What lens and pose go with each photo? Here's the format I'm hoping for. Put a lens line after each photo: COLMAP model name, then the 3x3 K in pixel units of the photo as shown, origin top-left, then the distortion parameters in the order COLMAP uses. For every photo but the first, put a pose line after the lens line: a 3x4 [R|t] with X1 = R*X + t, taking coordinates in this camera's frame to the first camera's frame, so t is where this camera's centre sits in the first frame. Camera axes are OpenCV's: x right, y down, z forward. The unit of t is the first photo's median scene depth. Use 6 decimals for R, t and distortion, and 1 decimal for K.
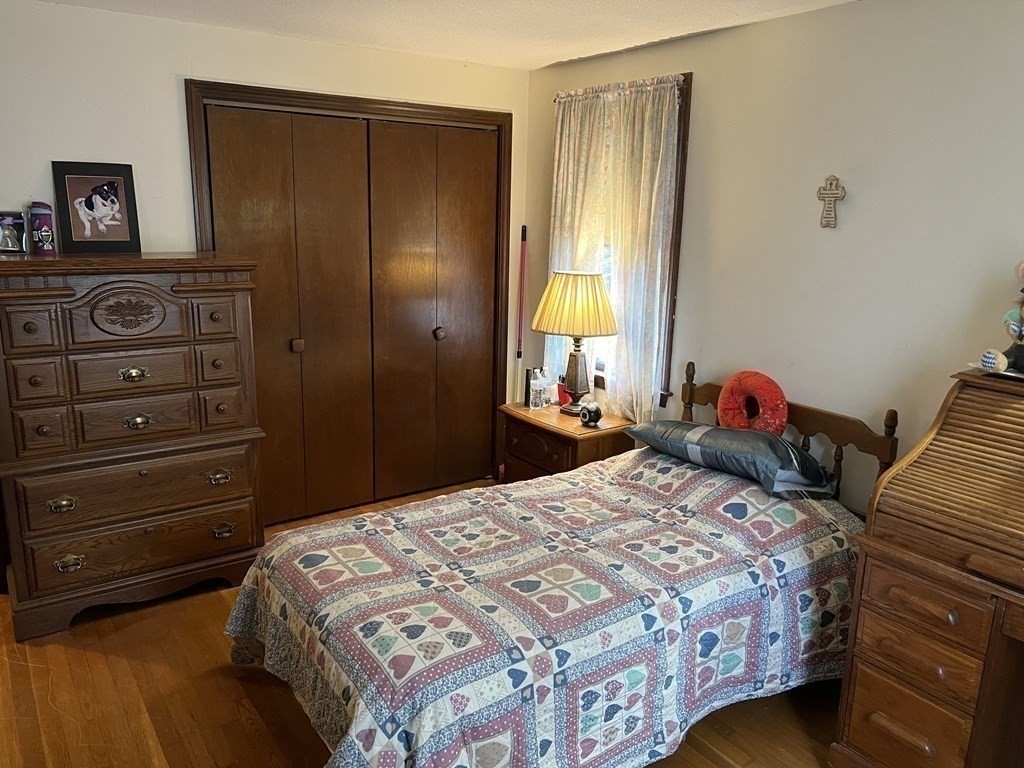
lens RADIAL K [[755.7, 0, 507.1], [0, 755.7, 384.3], [0, 0, 1]] dist [0.054557, -0.065030]
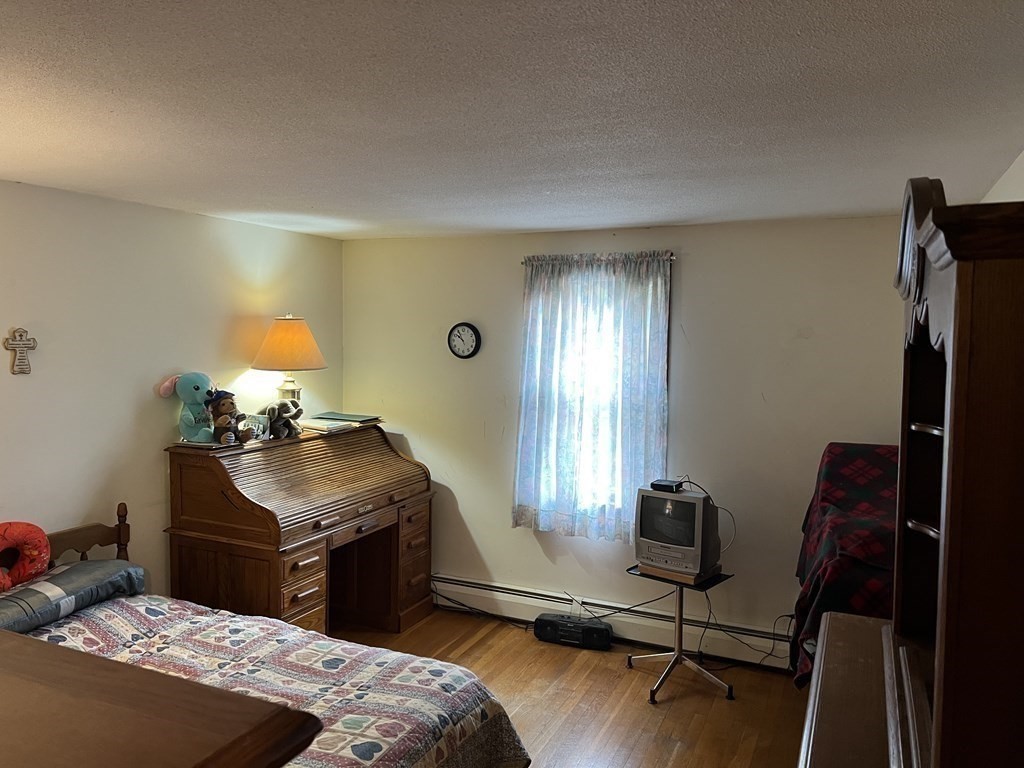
lens RADIAL K [[755.7, 0, 507.1], [0, 755.7, 384.3], [0, 0, 1]] dist [0.054557, -0.065030]
pose [[-0.489355, -0.085845, 0.867849, -0.939247], [0.179552, 0.963905, 0.196591, -0.301778], [-0.853401, 0.252026, -0.456278, 0.972820]]
